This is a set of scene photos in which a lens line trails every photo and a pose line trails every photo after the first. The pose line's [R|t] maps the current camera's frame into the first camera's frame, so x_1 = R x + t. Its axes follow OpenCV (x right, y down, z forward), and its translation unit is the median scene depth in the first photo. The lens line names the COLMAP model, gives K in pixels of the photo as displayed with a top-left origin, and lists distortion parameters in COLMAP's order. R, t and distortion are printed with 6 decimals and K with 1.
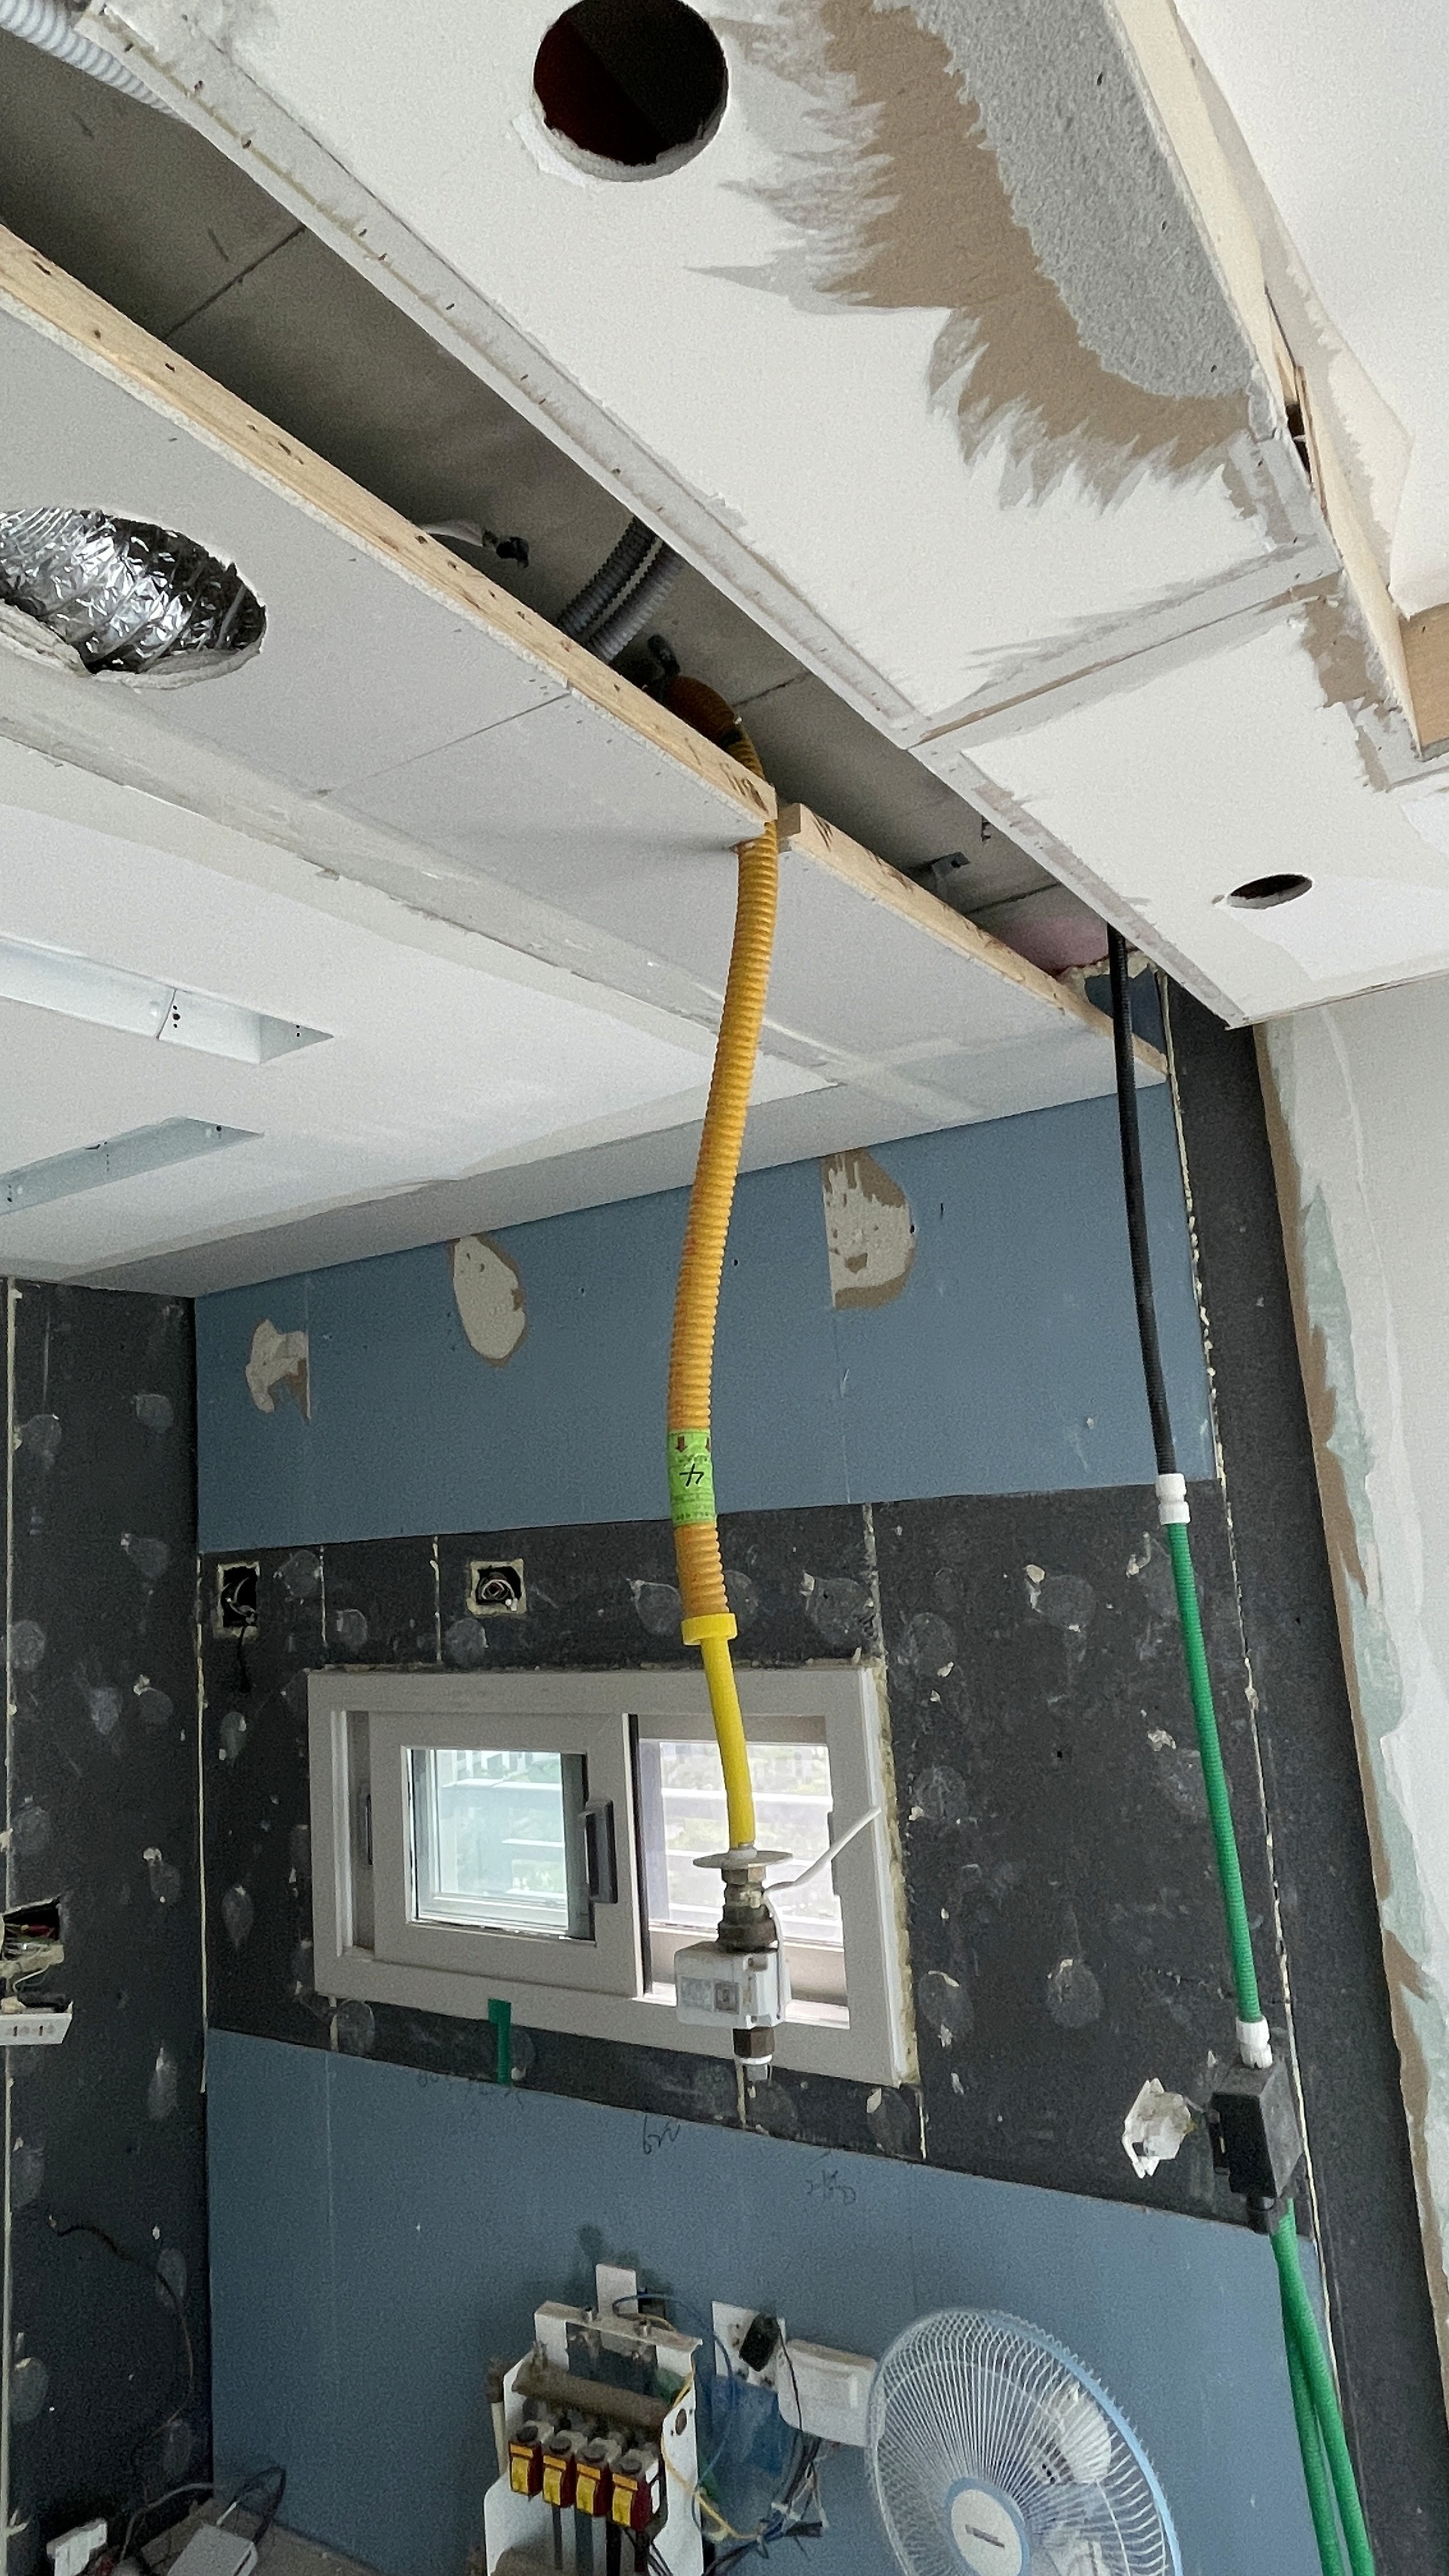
lens RADIAL K [[1474.0, 0, 710.3], [0, 1474.0, 1272.1], [0, 0, 1]] dist [0.006457, -0.018034]
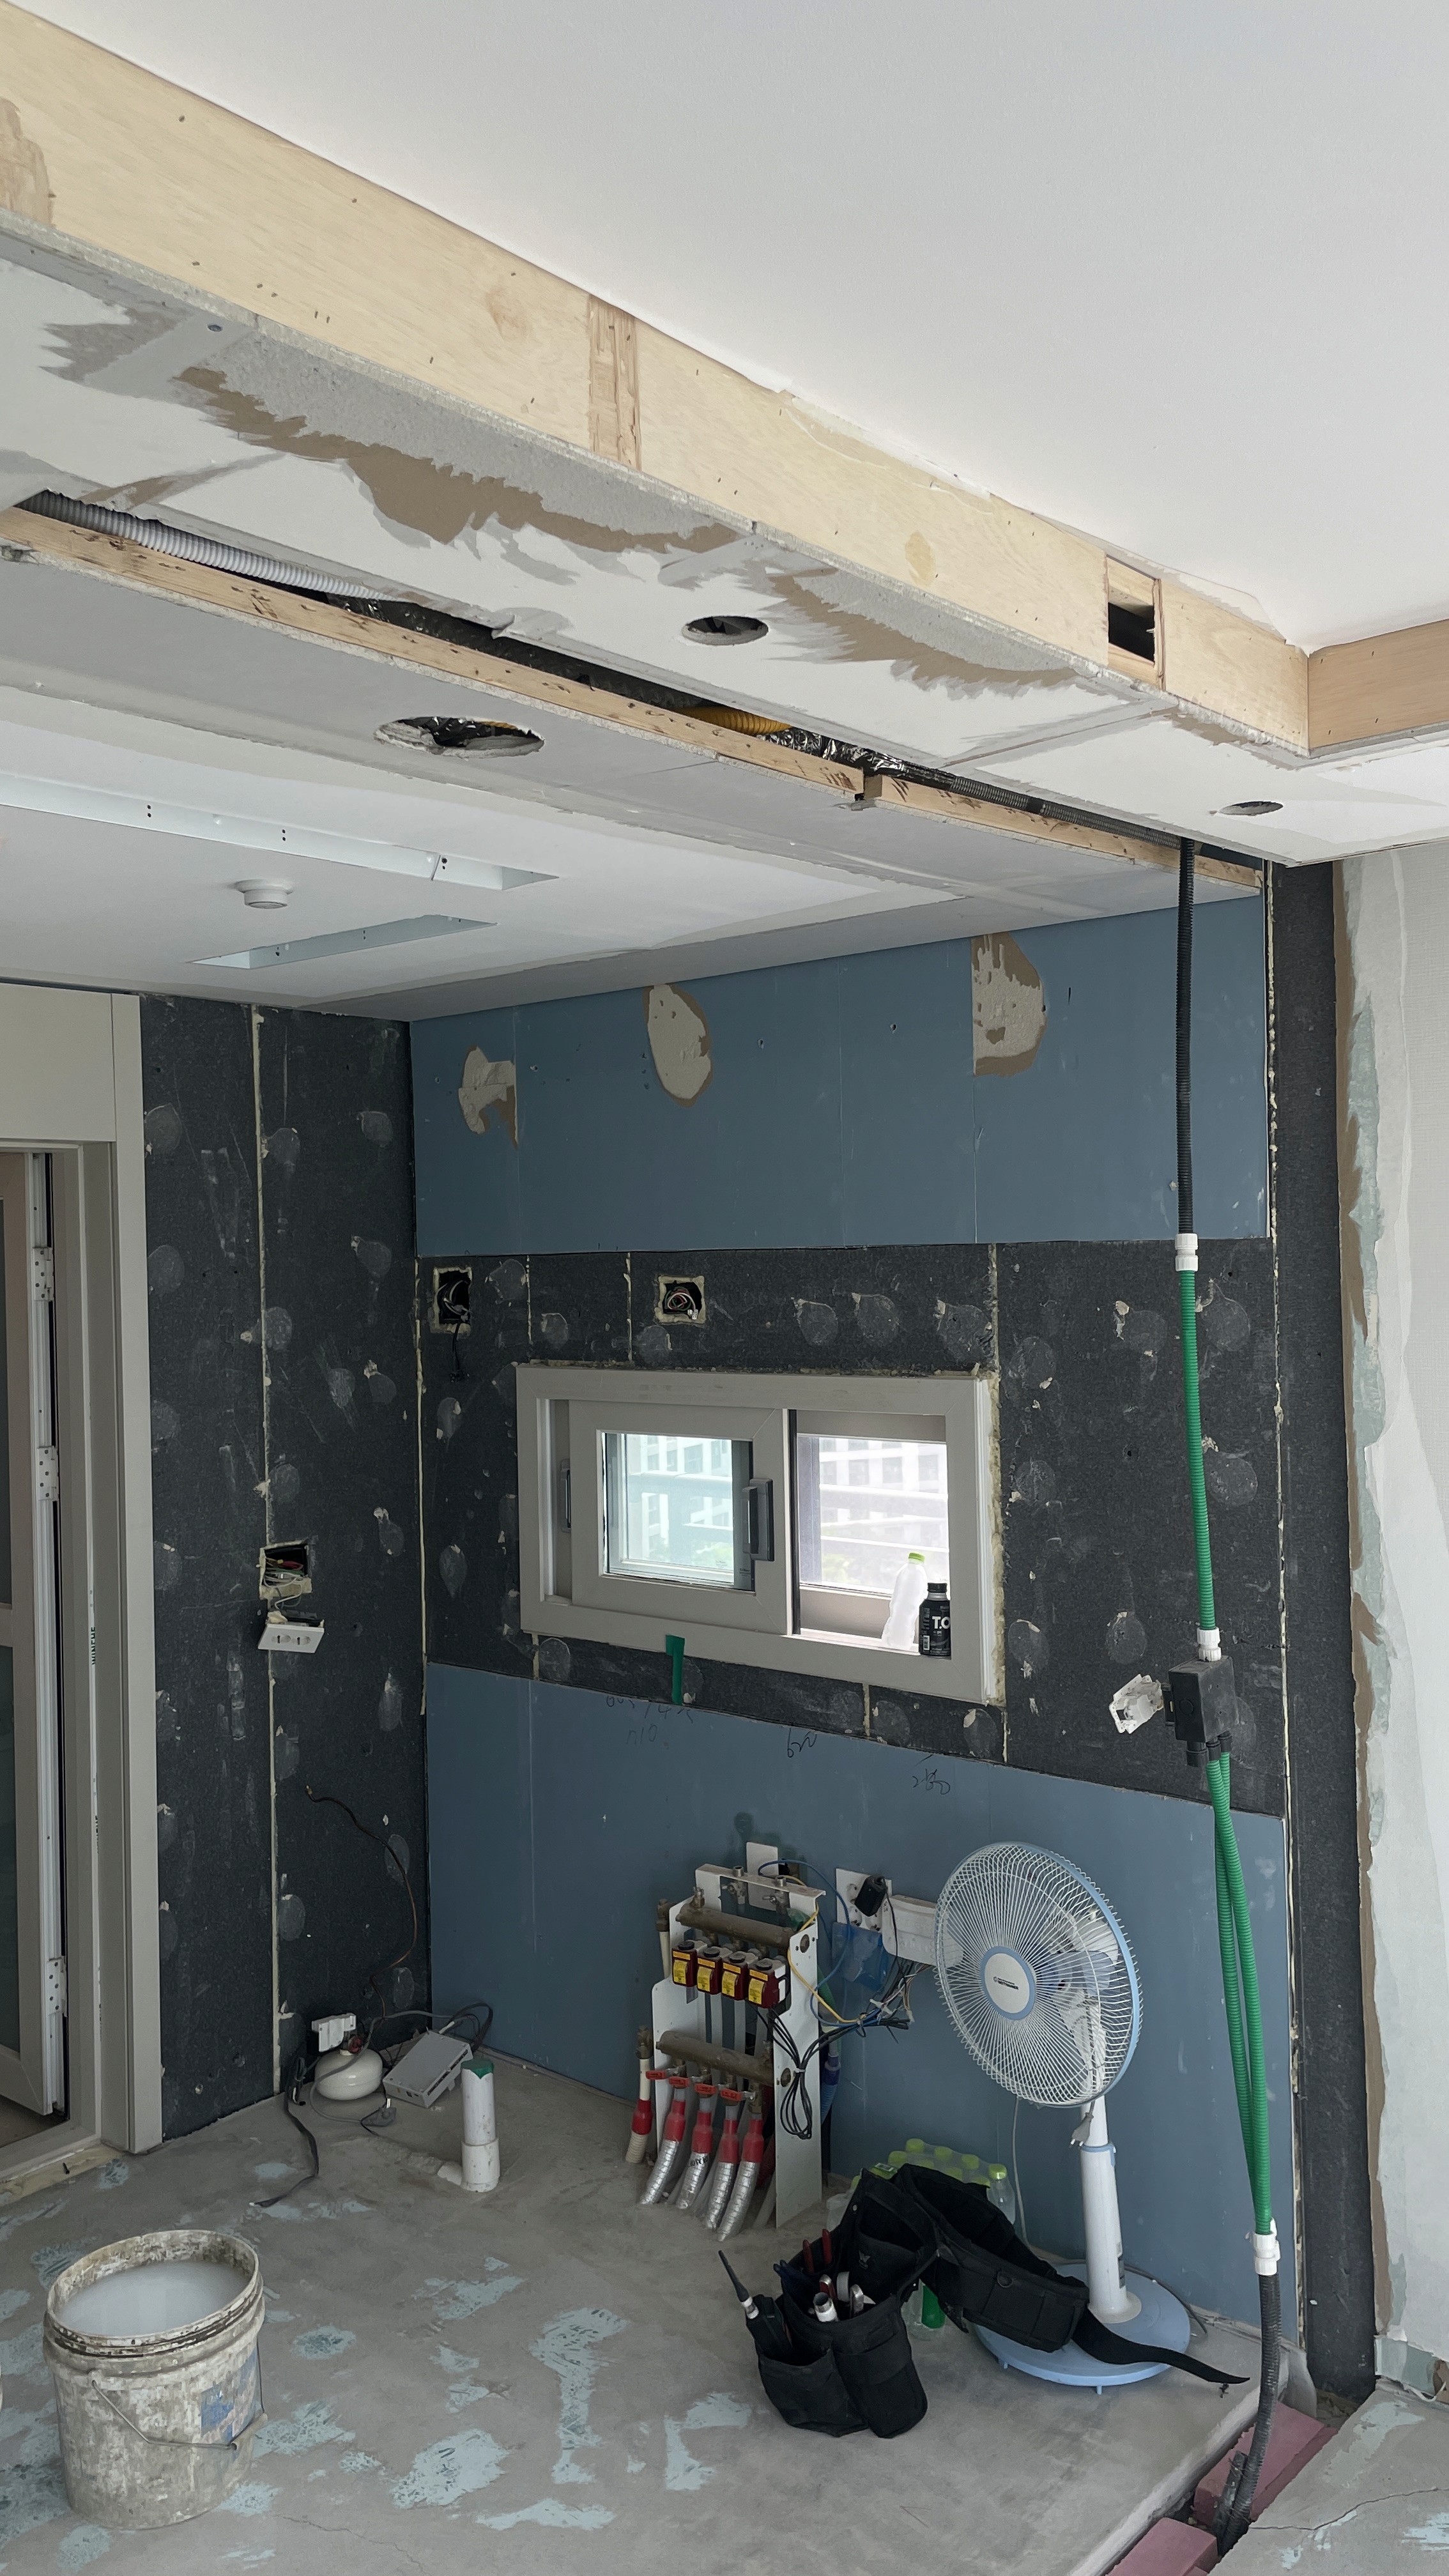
lens RADIAL K [[1955.7, 0, 741.1], [0, 1955.7, 1290.9], [0, 0, 1]] dist [0.085429, -0.142285]
pose [[0.991275, 0.051152, -0.121481, 0.099359], [-0.027057, 0.980969, 0.192272, -0.099312], [0.129004, -0.187307, 0.973794, -0.546078]]
